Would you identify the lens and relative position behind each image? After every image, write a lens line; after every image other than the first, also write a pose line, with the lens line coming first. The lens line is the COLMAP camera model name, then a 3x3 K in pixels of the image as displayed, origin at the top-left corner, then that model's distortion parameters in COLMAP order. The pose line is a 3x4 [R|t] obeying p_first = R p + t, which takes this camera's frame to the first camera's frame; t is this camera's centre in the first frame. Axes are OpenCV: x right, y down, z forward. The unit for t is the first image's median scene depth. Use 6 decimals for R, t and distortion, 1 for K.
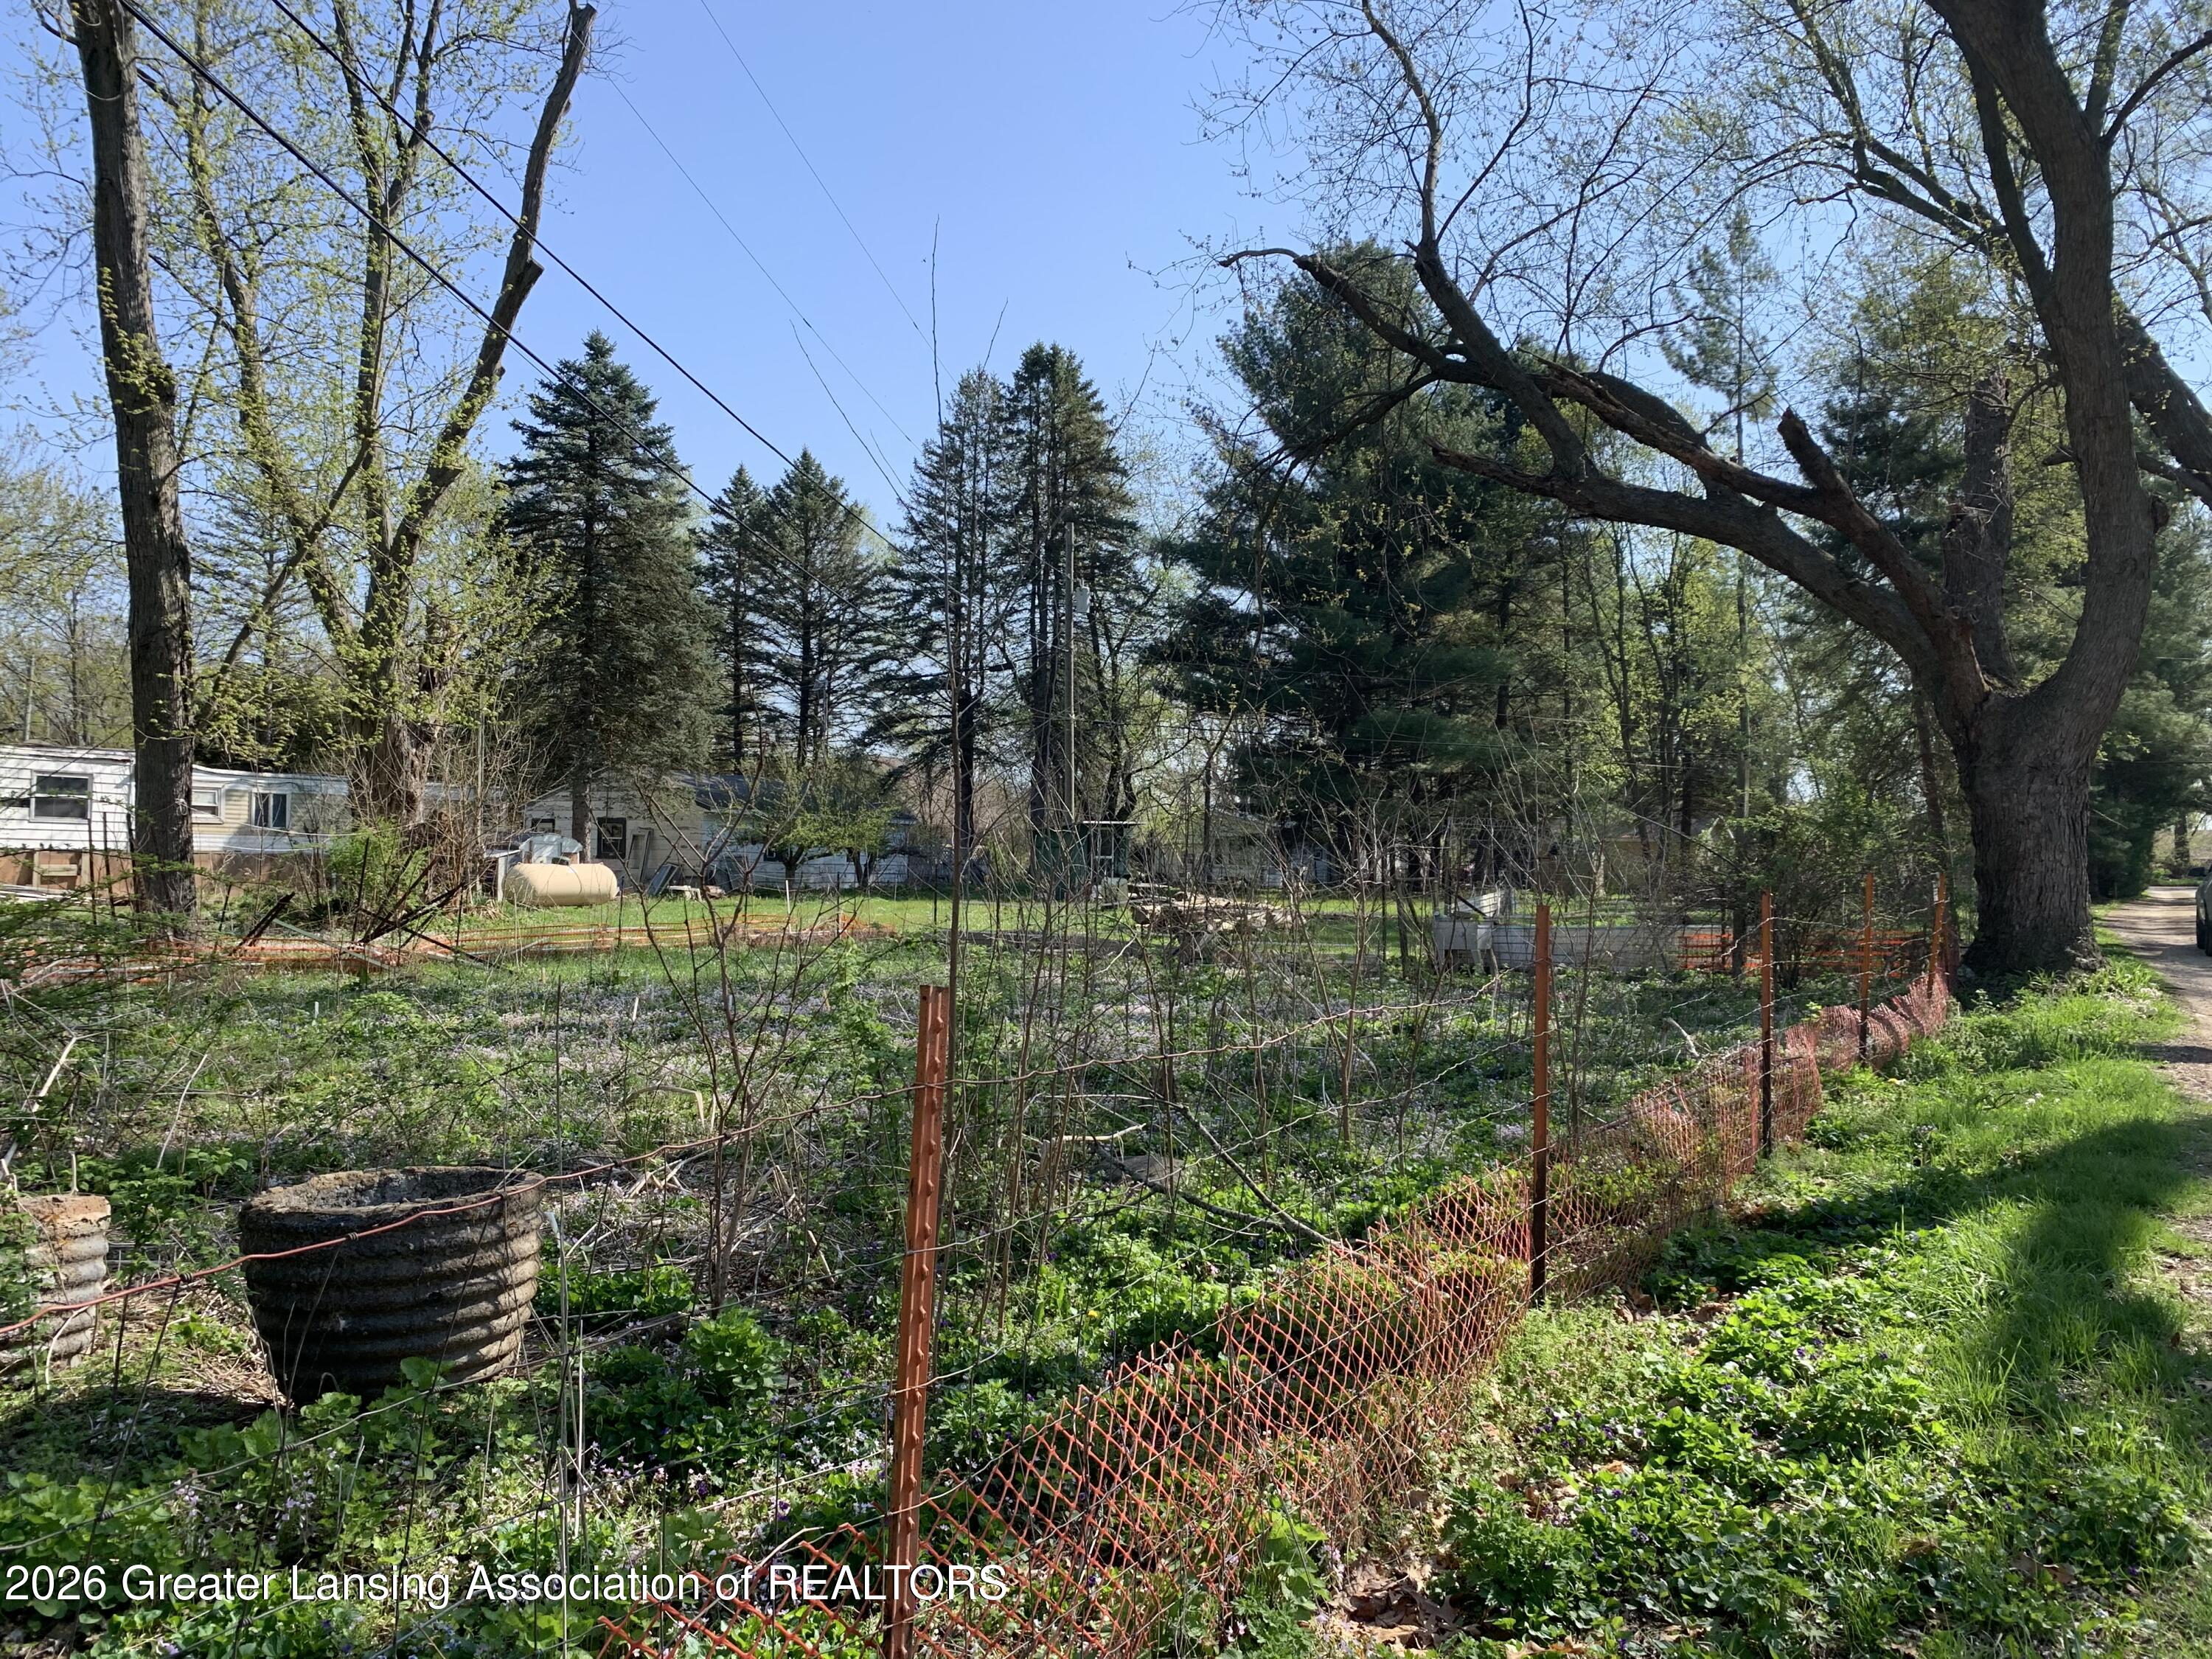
lens RADIAL K [[1671.5, 0, 1106.0], [0, 1671.5, 829.5], [0, 0, 1]] dist [0.003117, -0.005085]
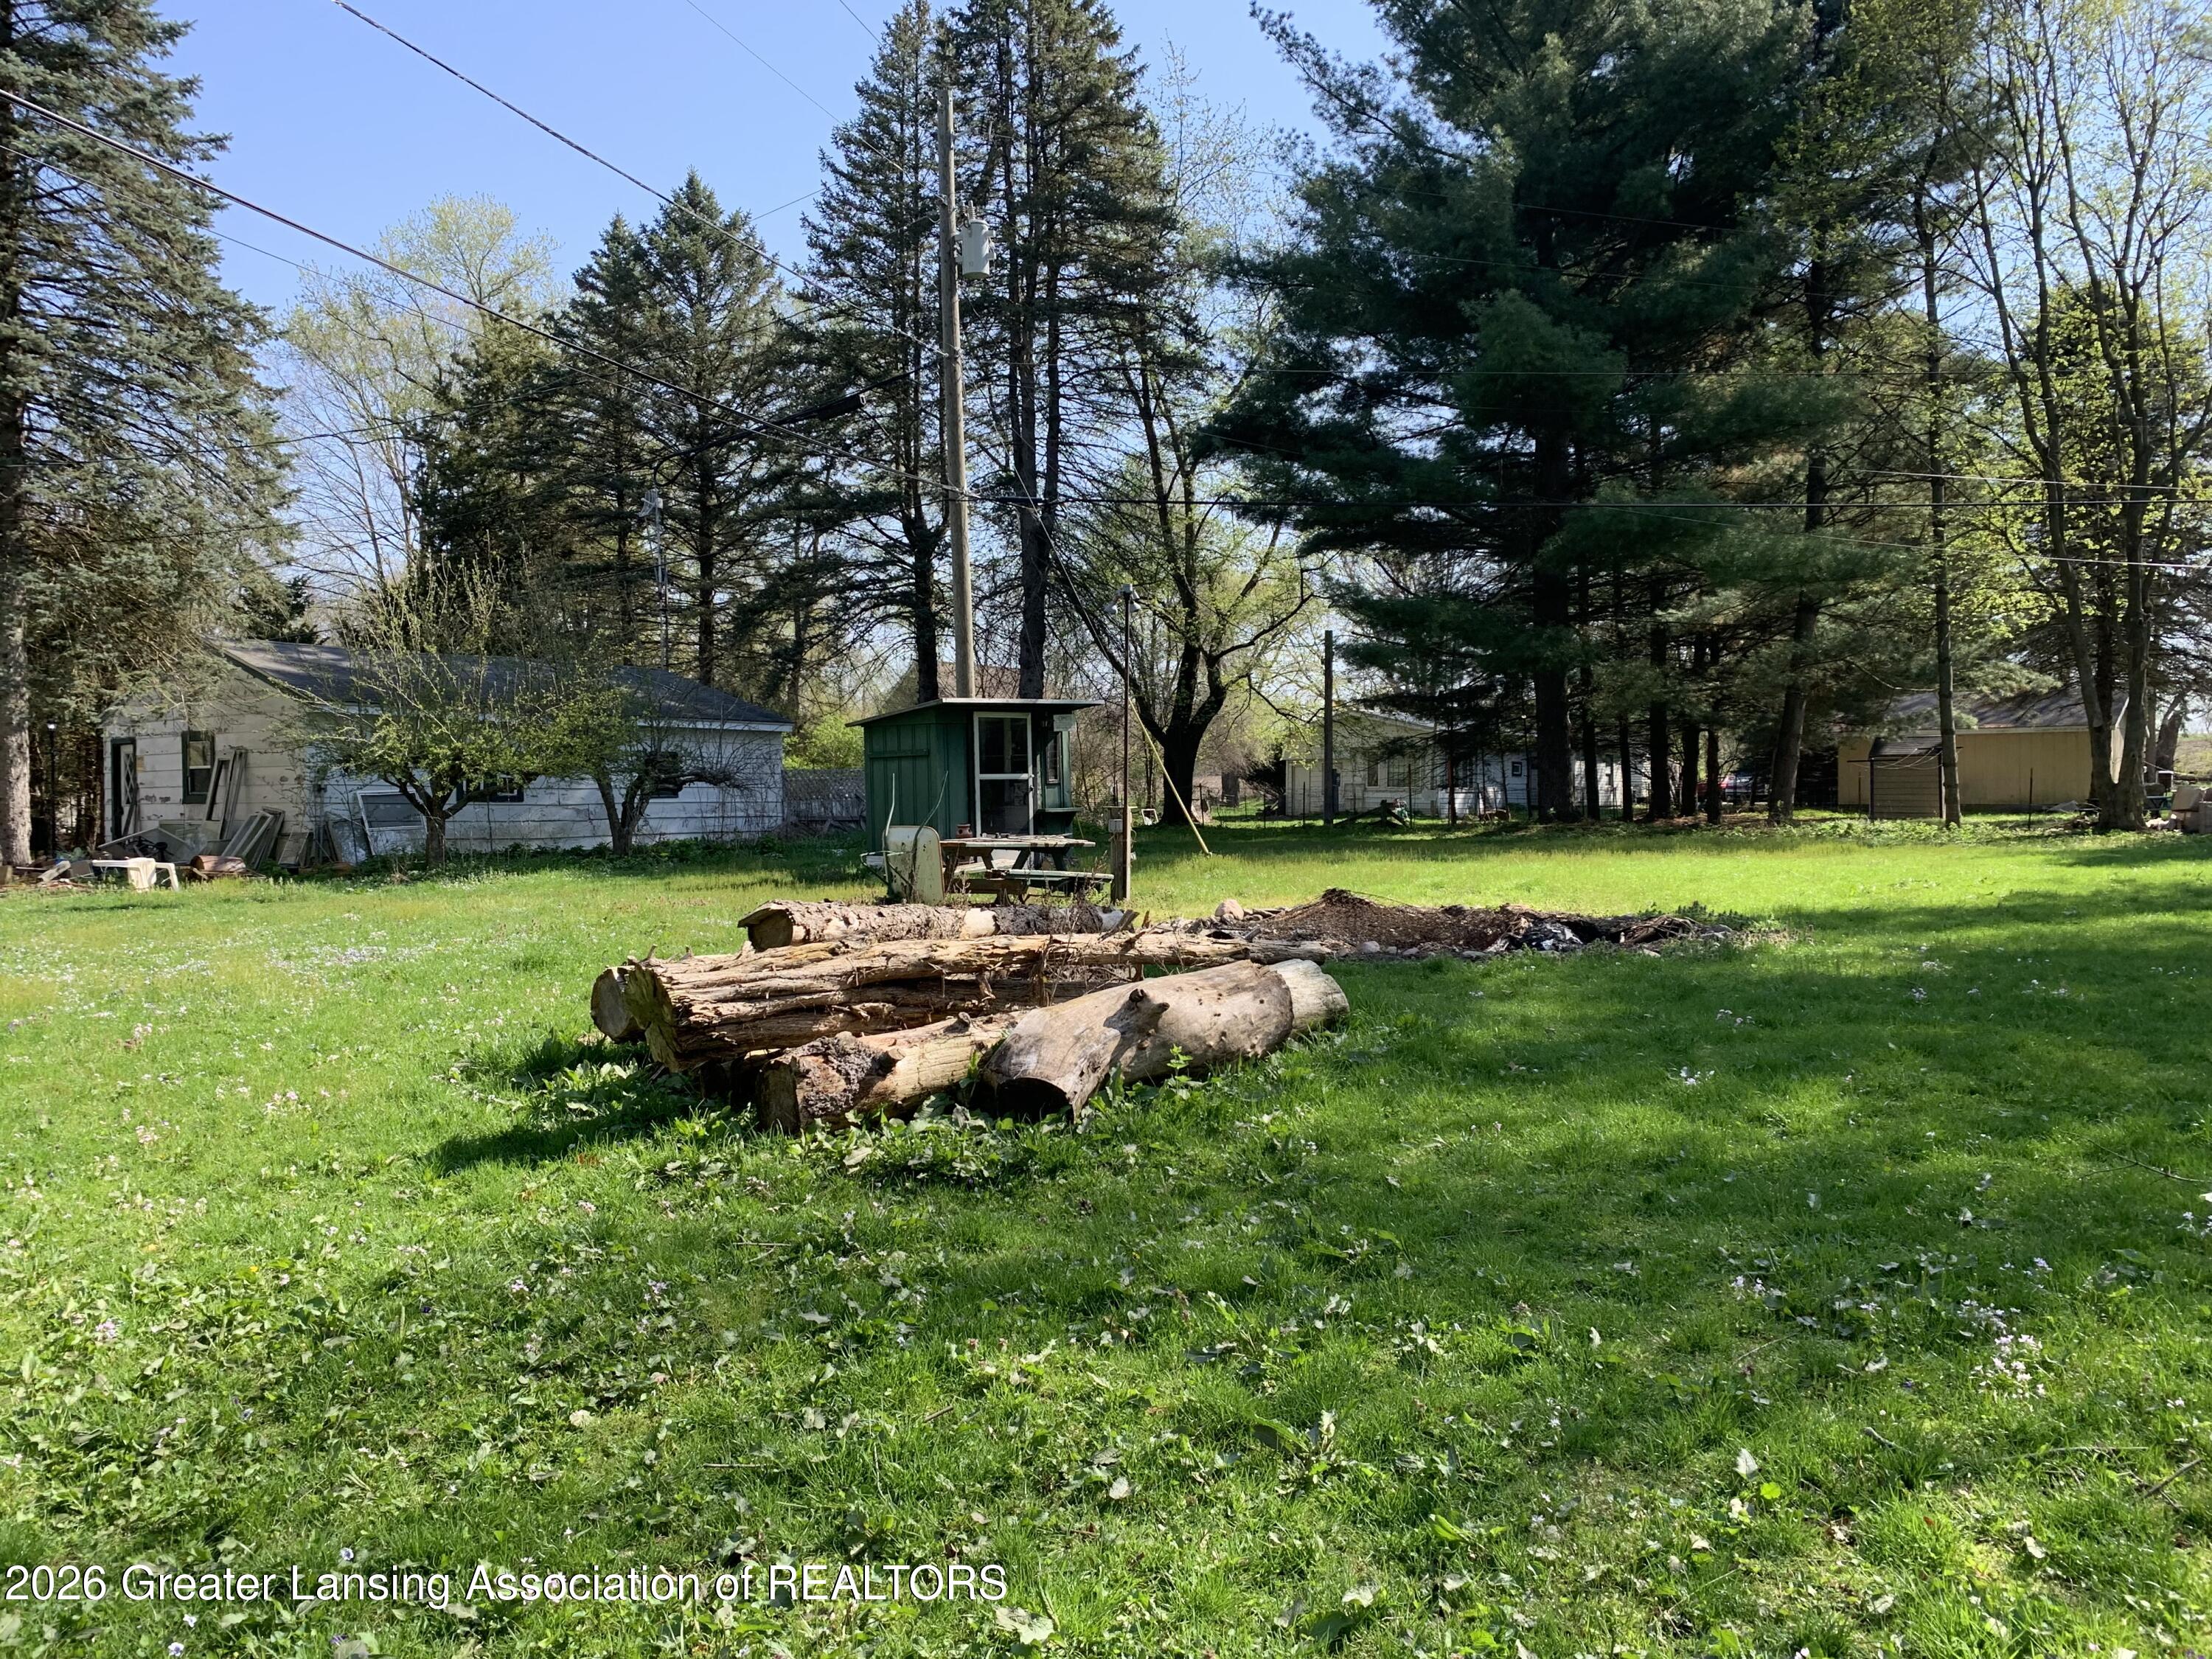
lens RADIAL K [[1668.7, 0, 1109.9], [0, 1668.7, 800.4], [0, 0, 1]] dist [0.007473, -0.001716]
pose [[0.991101, -0.030841, -0.129486, 0.066324], [0.033870, 0.999200, 0.021255, 0.011851], [0.128727, -0.025452, 0.991353, 0.394807]]
